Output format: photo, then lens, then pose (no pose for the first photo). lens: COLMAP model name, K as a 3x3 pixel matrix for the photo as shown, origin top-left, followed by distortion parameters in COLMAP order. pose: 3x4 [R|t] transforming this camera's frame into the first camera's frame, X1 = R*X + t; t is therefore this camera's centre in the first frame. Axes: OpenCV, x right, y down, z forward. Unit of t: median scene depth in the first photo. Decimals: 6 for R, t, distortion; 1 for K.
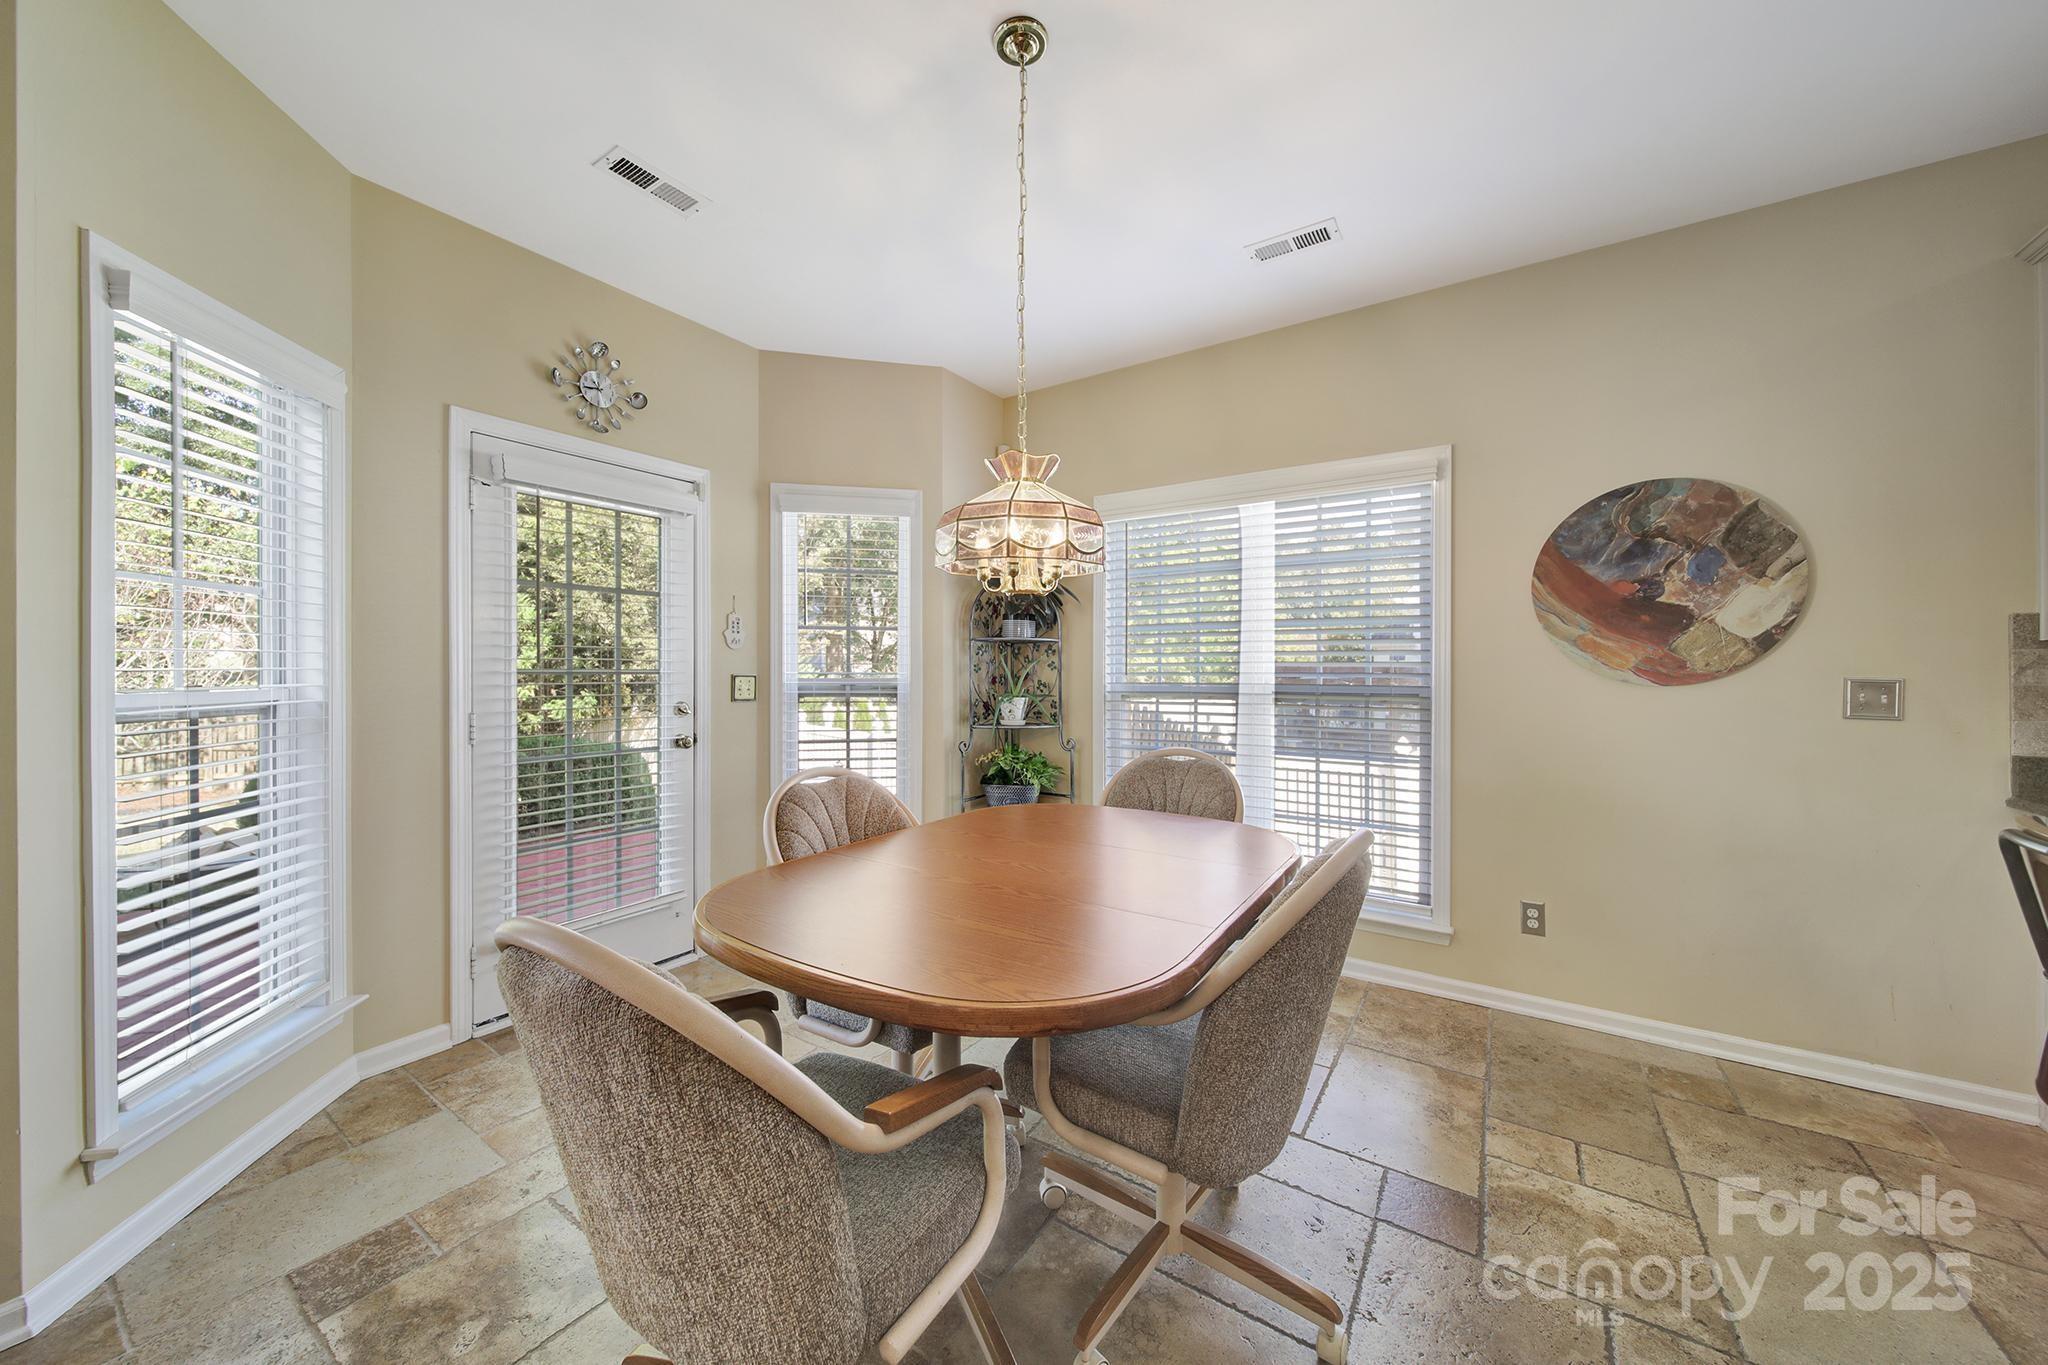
lens RADIAL K [[730.7, 0, 1022.3], [0, 730.7, 669.9], [0, 0, 1]] dist [-0.004679, -0.000052]
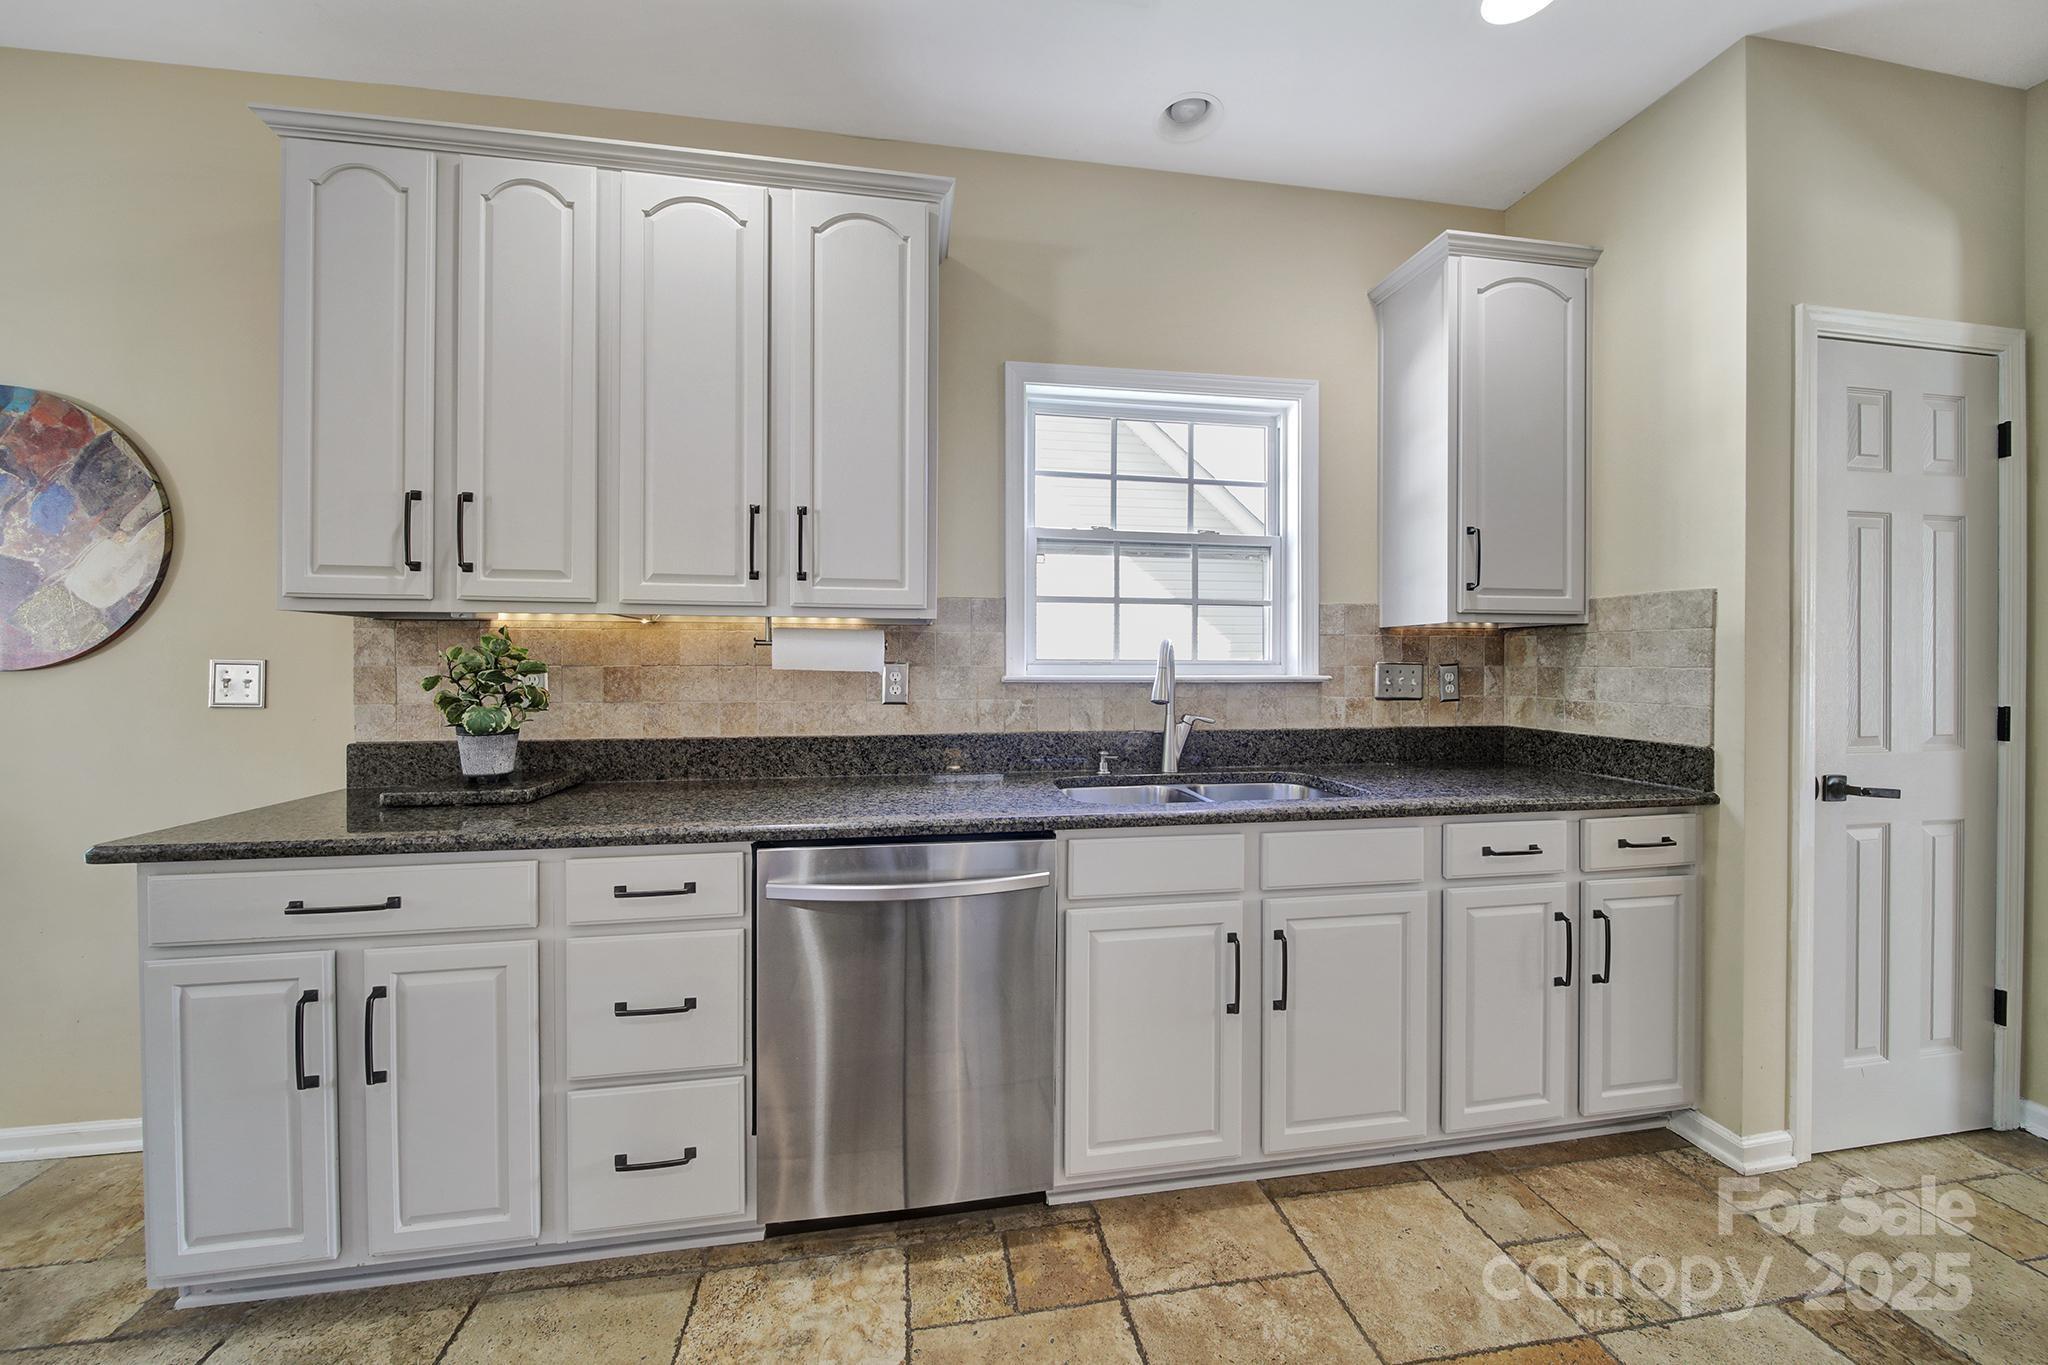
lens RADIAL K [[730.7, 0, 1007.3], [0, 730.7, 663.5], [0, 0, 1]] dist [-0.004679, -0.000052]
pose [[0.734376, -0.001907, 0.678740, 1.171225], [-0.002543, 0.999981, 0.005562, 0.008498], [-0.678738, -0.005811, 0.734358, -0.219110]]
